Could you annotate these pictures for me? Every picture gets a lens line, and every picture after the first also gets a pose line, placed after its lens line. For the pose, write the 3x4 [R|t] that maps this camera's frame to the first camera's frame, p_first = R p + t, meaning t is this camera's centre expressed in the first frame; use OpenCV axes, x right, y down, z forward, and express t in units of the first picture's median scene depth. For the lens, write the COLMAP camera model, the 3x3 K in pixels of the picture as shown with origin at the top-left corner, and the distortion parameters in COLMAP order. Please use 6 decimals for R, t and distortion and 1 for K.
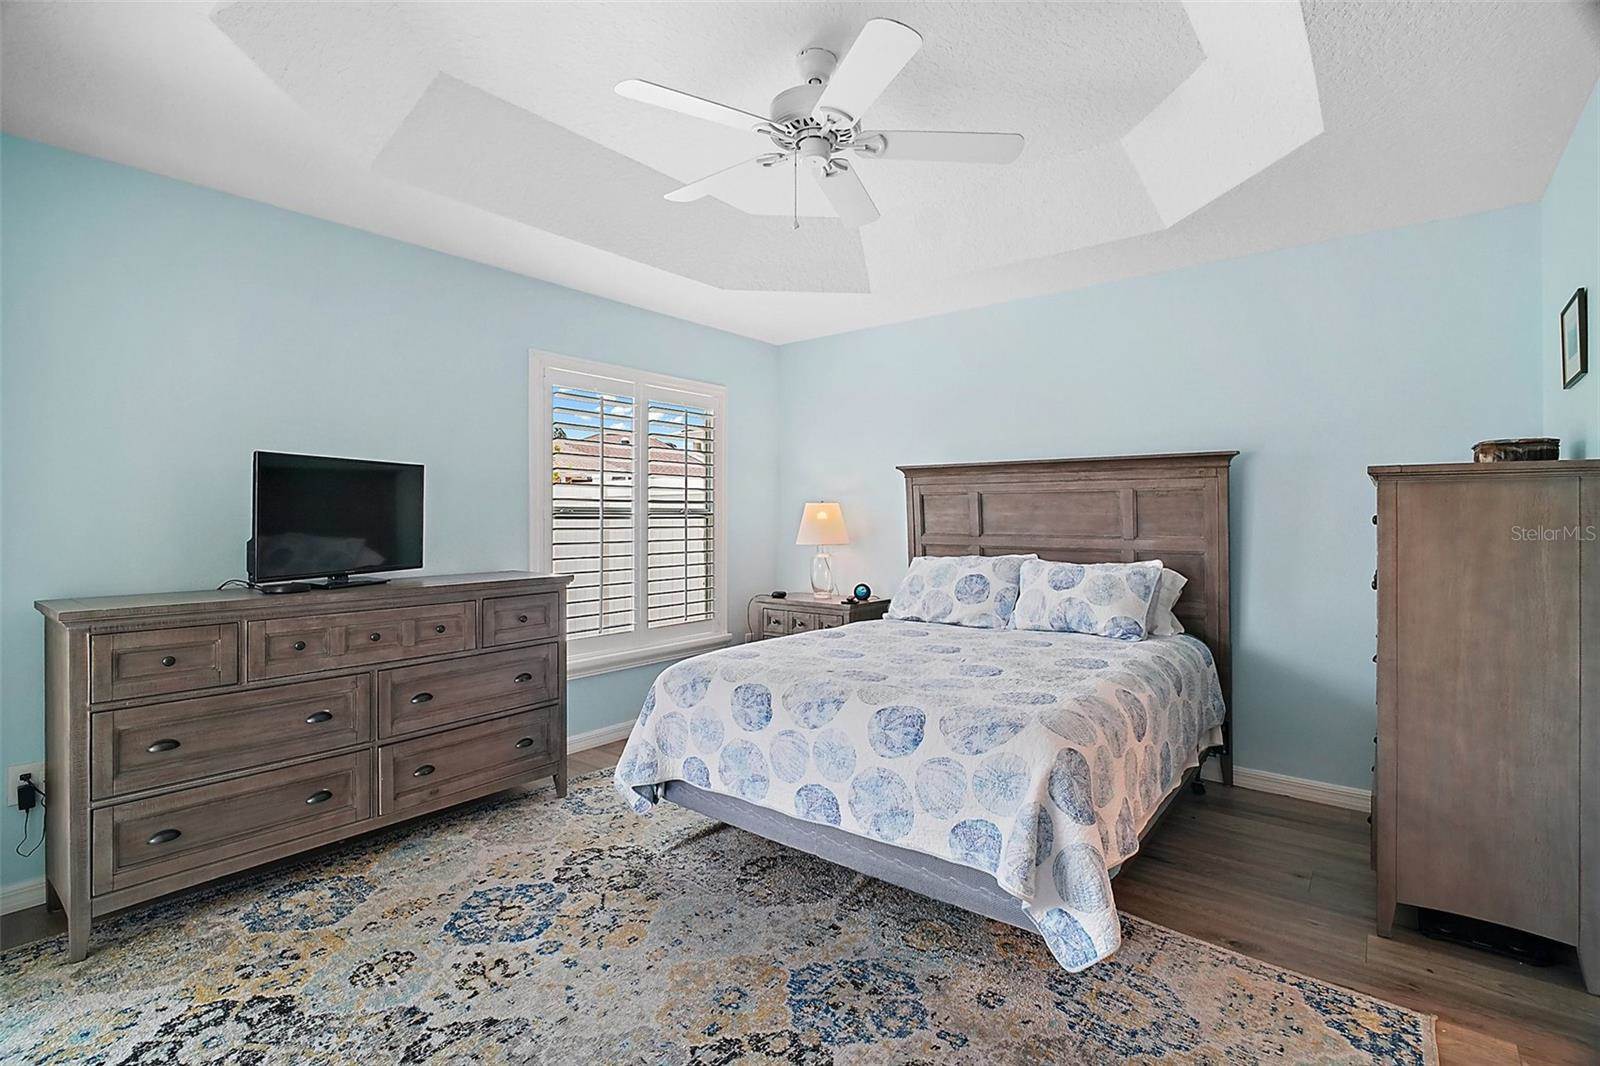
lens RADIAL K [[740.8, 0, 790.7], [0, 740.8, 522.4], [0, 0, 1]] dist [0.001184, 0.000603]
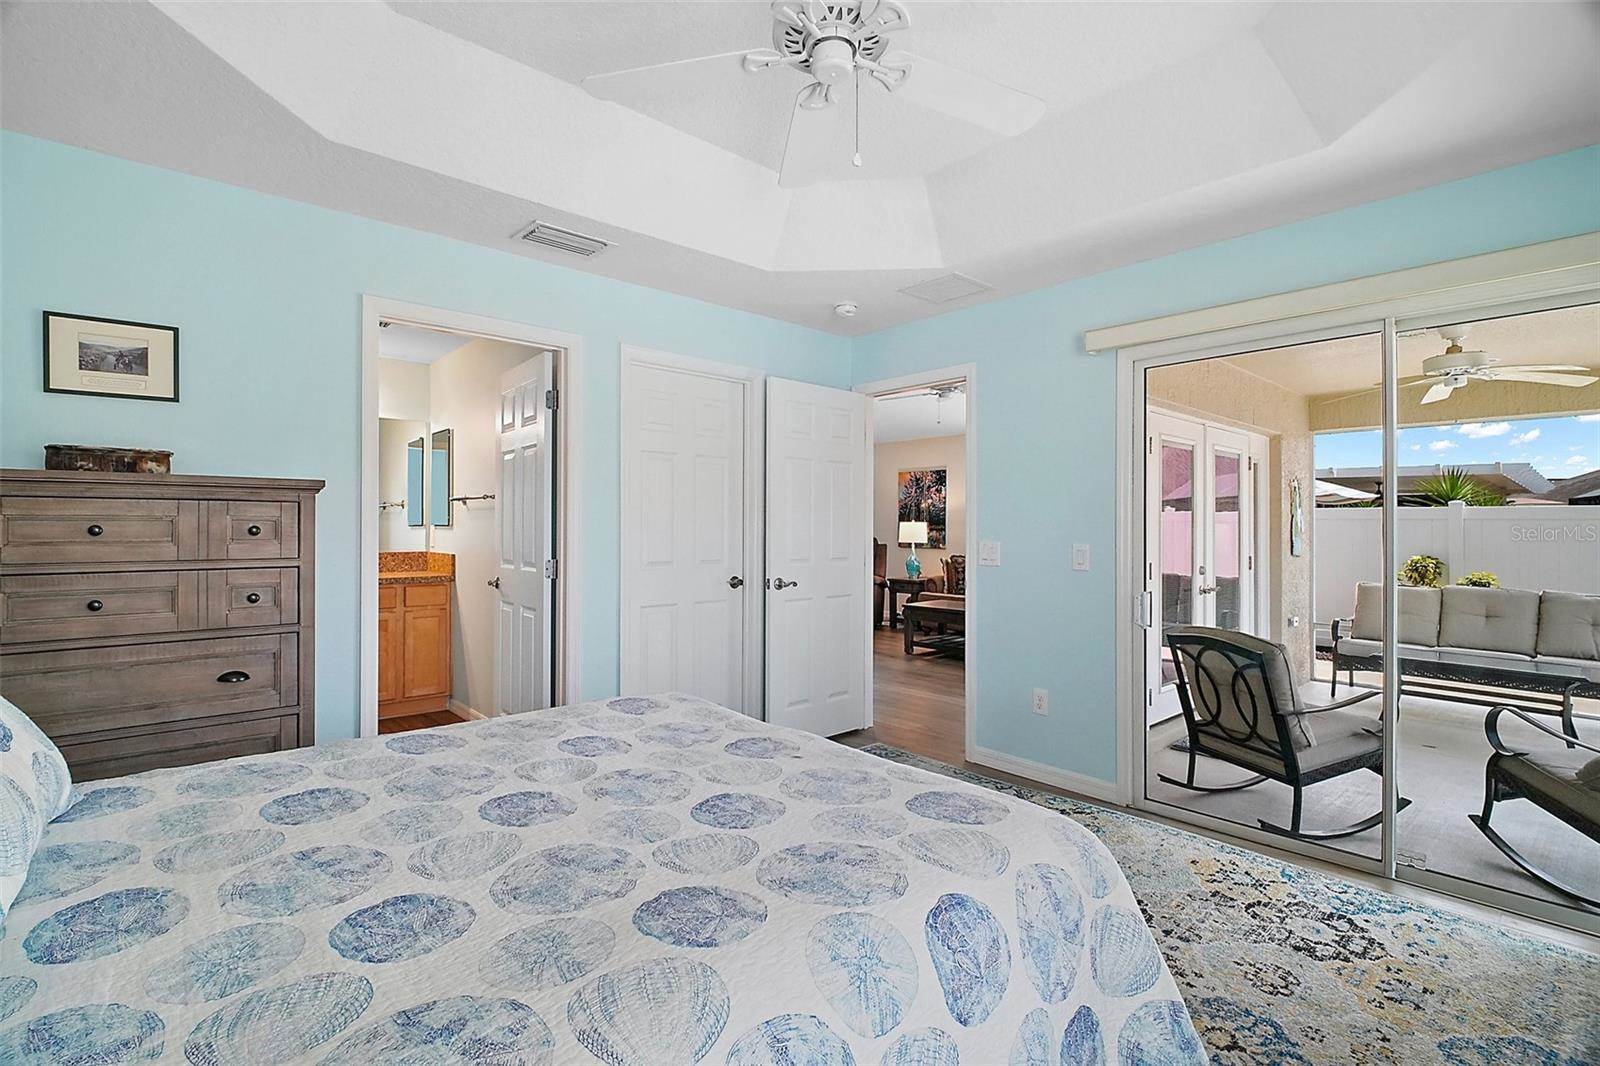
lens RADIAL K [[740.8, 0, 790.7], [0, 740.8, 522.4], [0, 0, 1]] dist [0.001184, 0.000603]
pose [[-0.986472, -0.002816, 0.163905, -0.069826], [-0.002203, 0.999990, 0.003925, -0.028053], [-0.163915, 0.003510, -0.986468, 2.279622]]
